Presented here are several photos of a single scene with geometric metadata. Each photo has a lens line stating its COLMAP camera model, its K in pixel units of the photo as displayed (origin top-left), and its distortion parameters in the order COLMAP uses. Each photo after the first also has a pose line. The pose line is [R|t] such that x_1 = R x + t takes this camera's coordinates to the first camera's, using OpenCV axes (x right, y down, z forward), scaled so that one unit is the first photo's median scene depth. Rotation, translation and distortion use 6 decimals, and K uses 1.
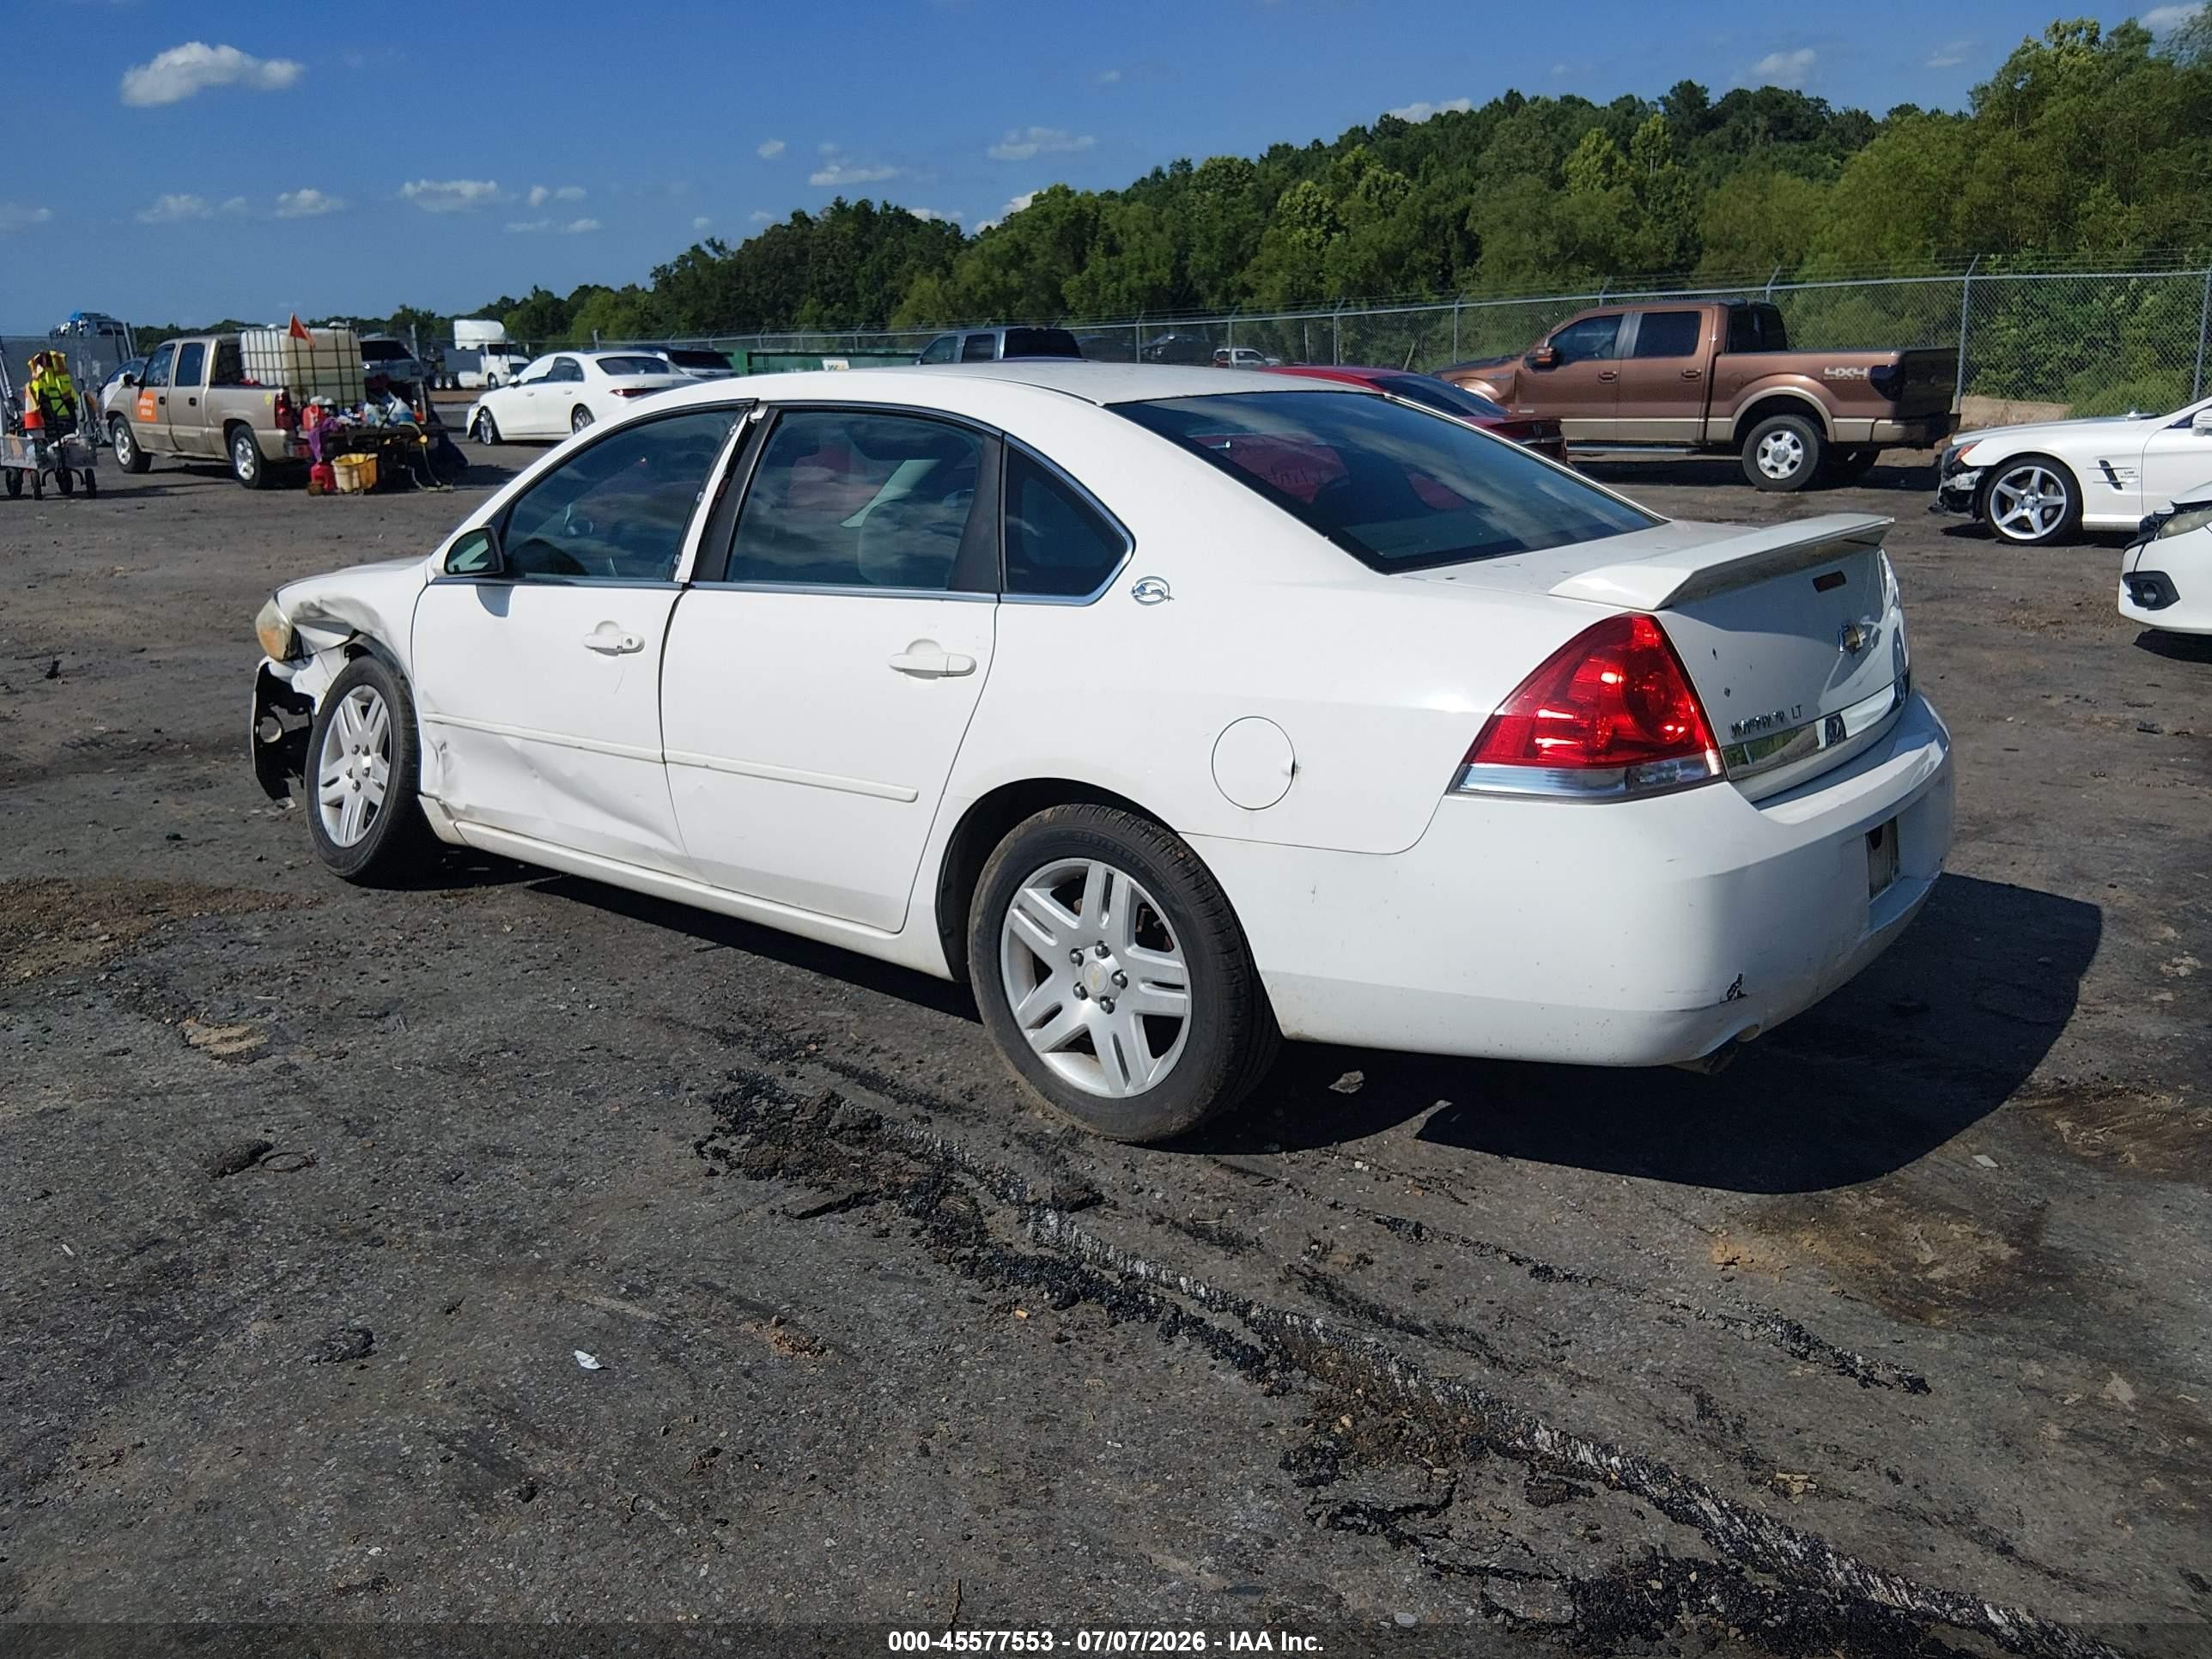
lens RADIAL K [[1684.8, 0, 1095.7], [0, 1684.8, 816.1], [0, 0, 1]] dist [0.115417, -0.198016]
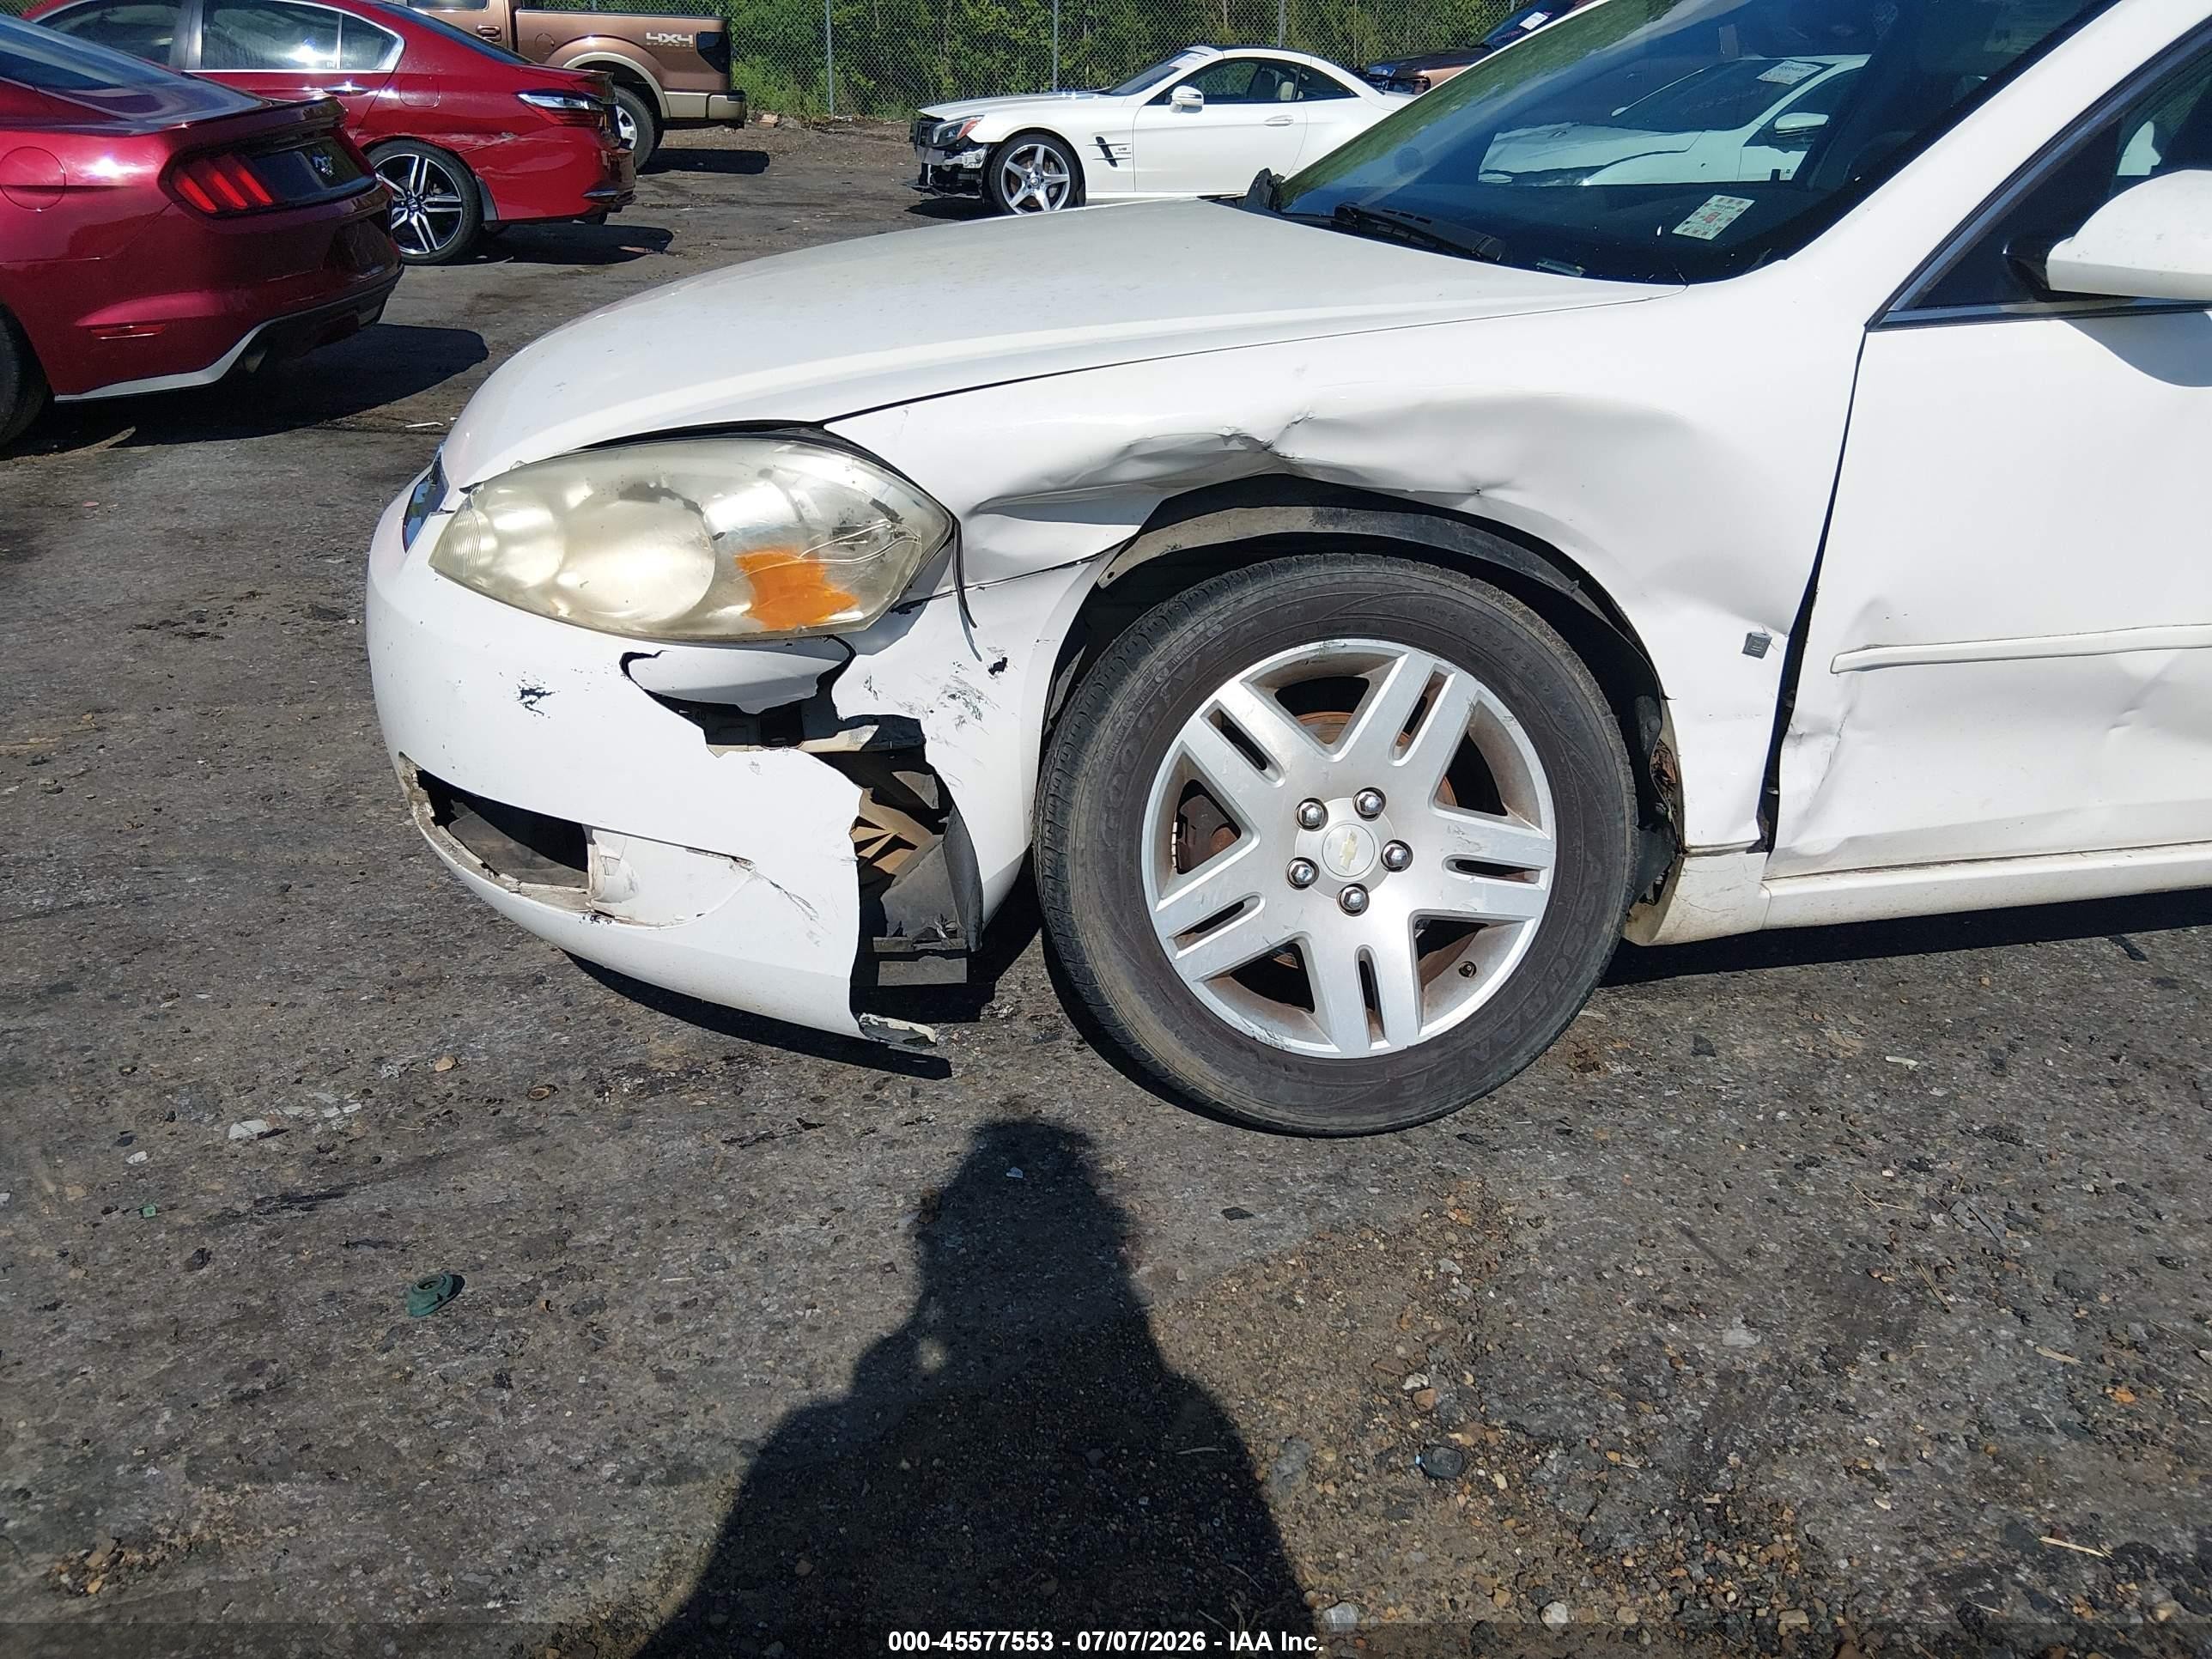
lens RADIAL K [[1669.8, 0, 1106.8], [0, 1669.8, 815.5], [0, 0, 1]] dist [0.117406, -0.209986]
pose [[0.604878, -0.286744, 0.742900, -0.288477], [0.159870, 0.957652, 0.239467, -0.052764], [-0.780105, -0.026081, 0.625105, 0.312668]]
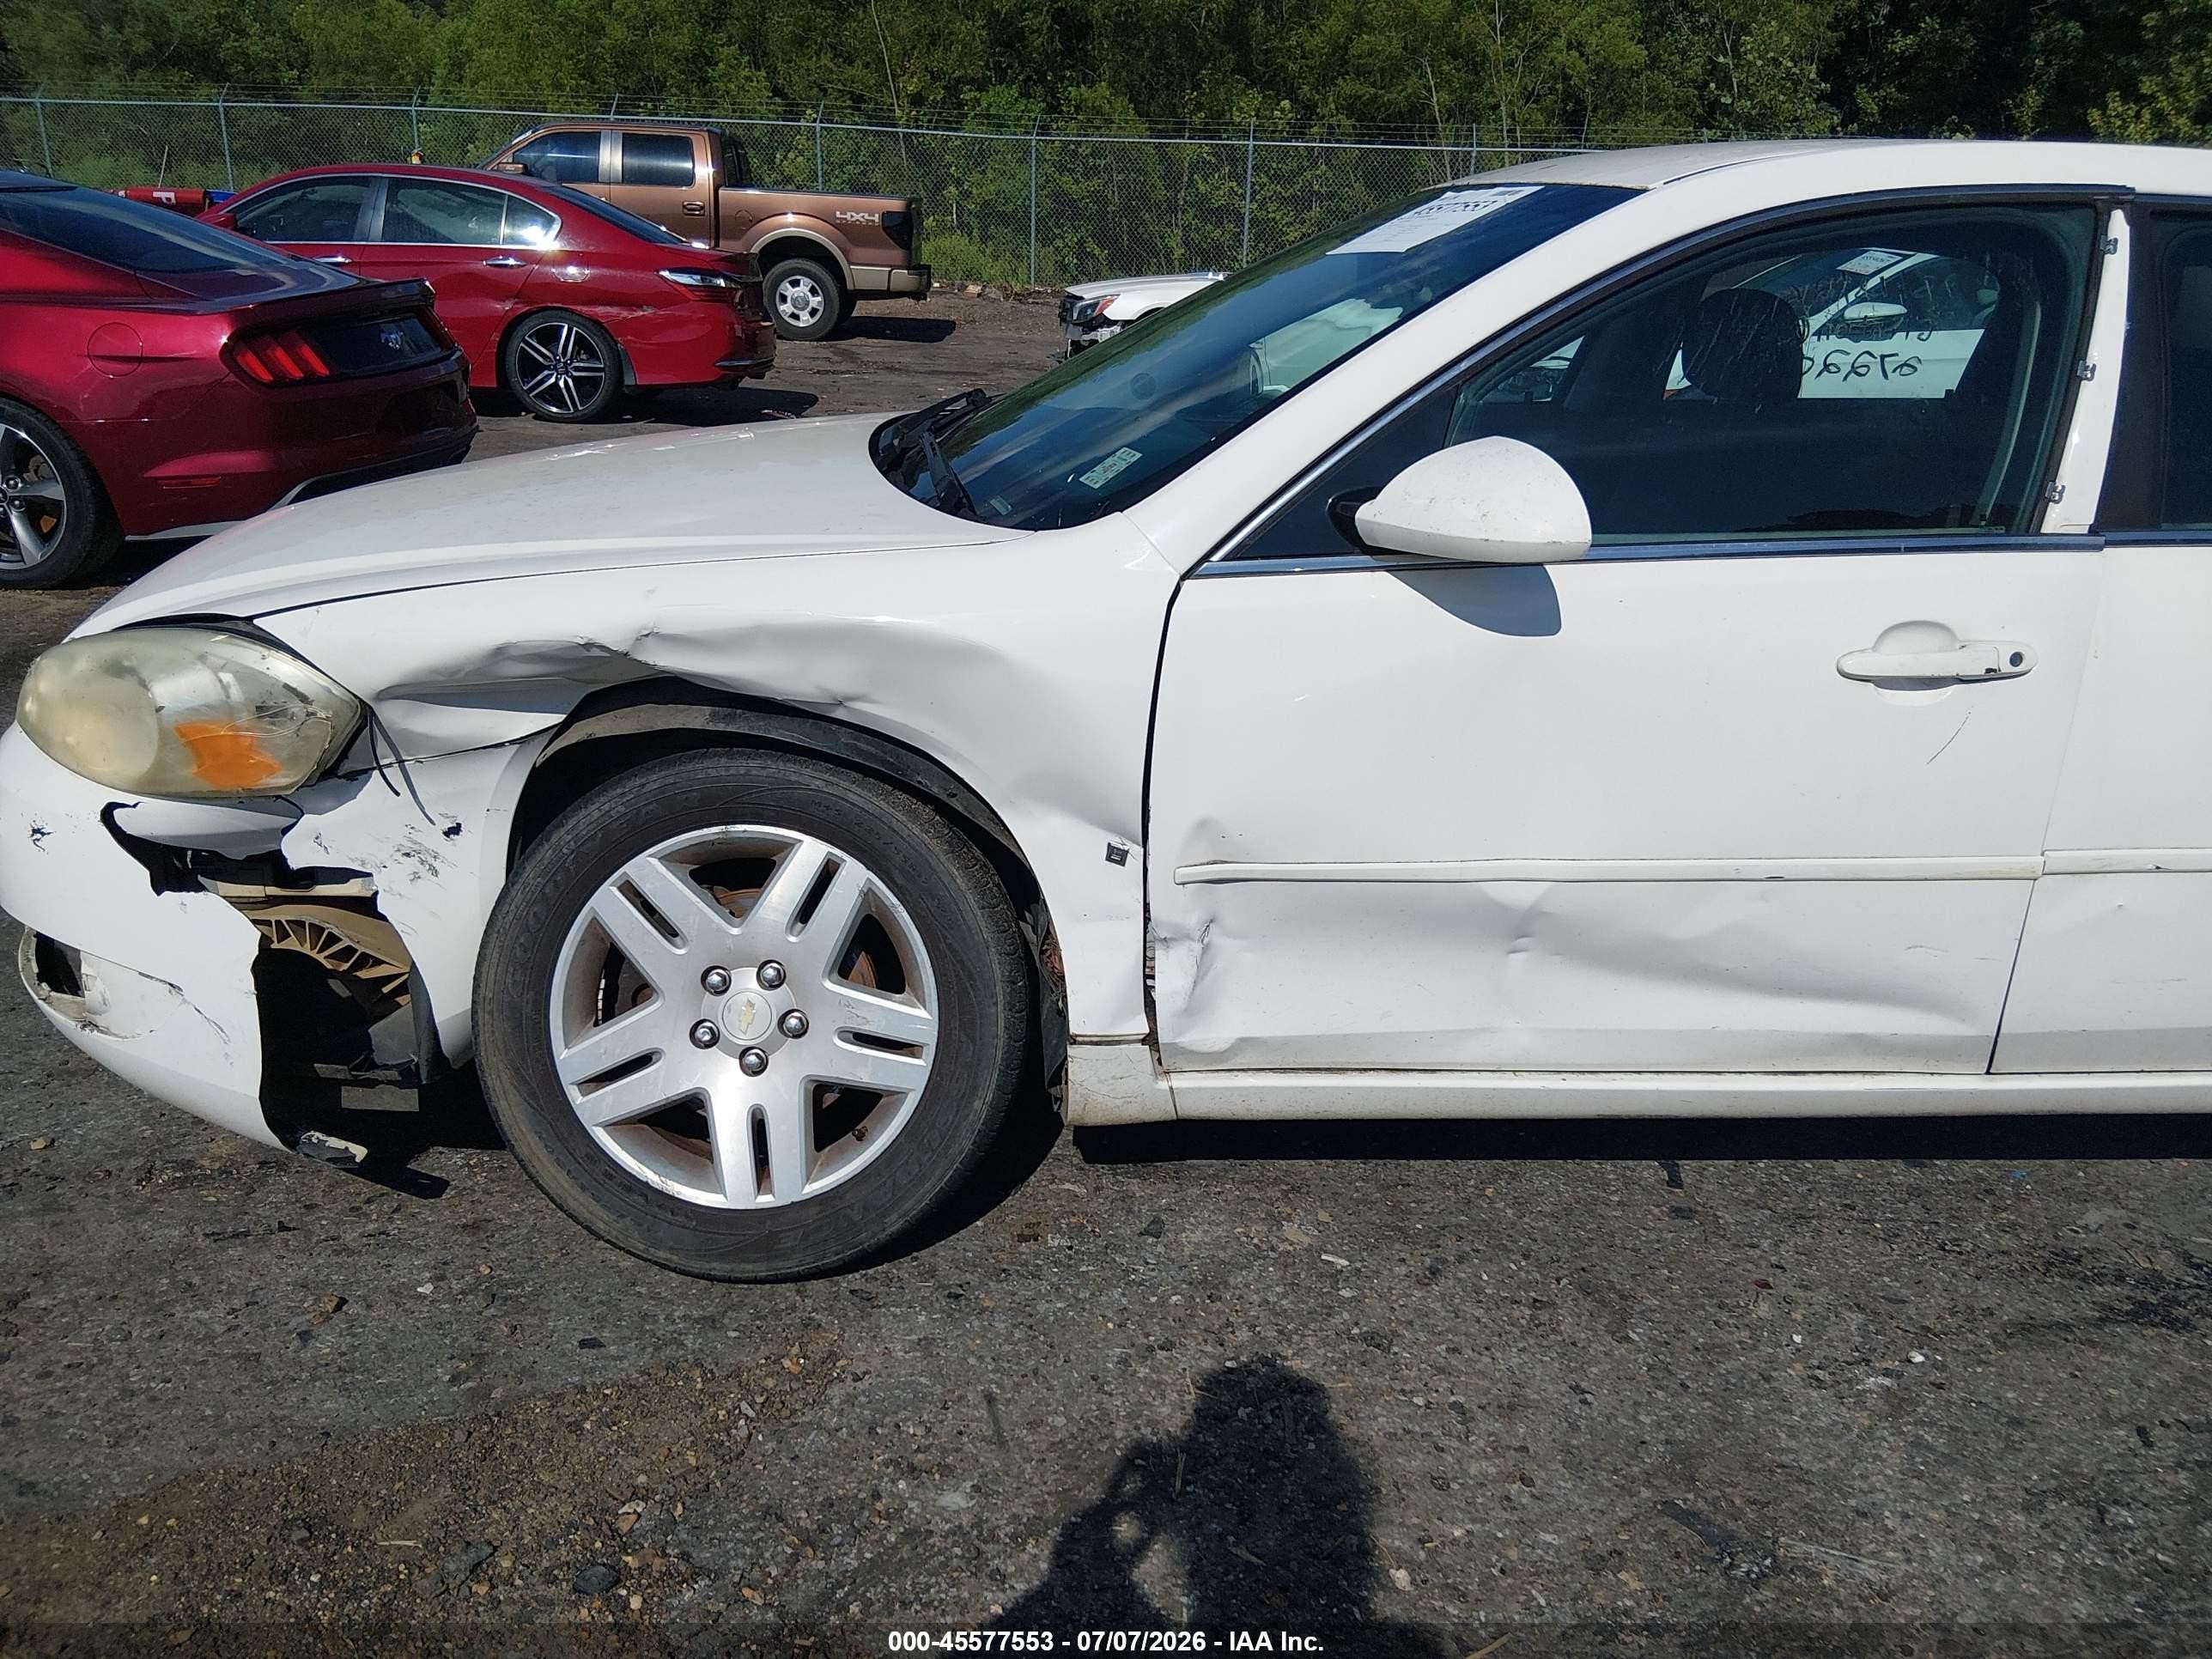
lens RADIAL K [[1684.8, 0, 1095.7], [0, 1684.8, 816.1], [0, 0, 1]] dist [0.115417, -0.198016]
pose [[0.716823, -0.182549, 0.672934, -0.249823], [0.122854, 0.983087, 0.135818, -0.048271], [-0.686346, -0.014685, 0.727126, 0.246271]]
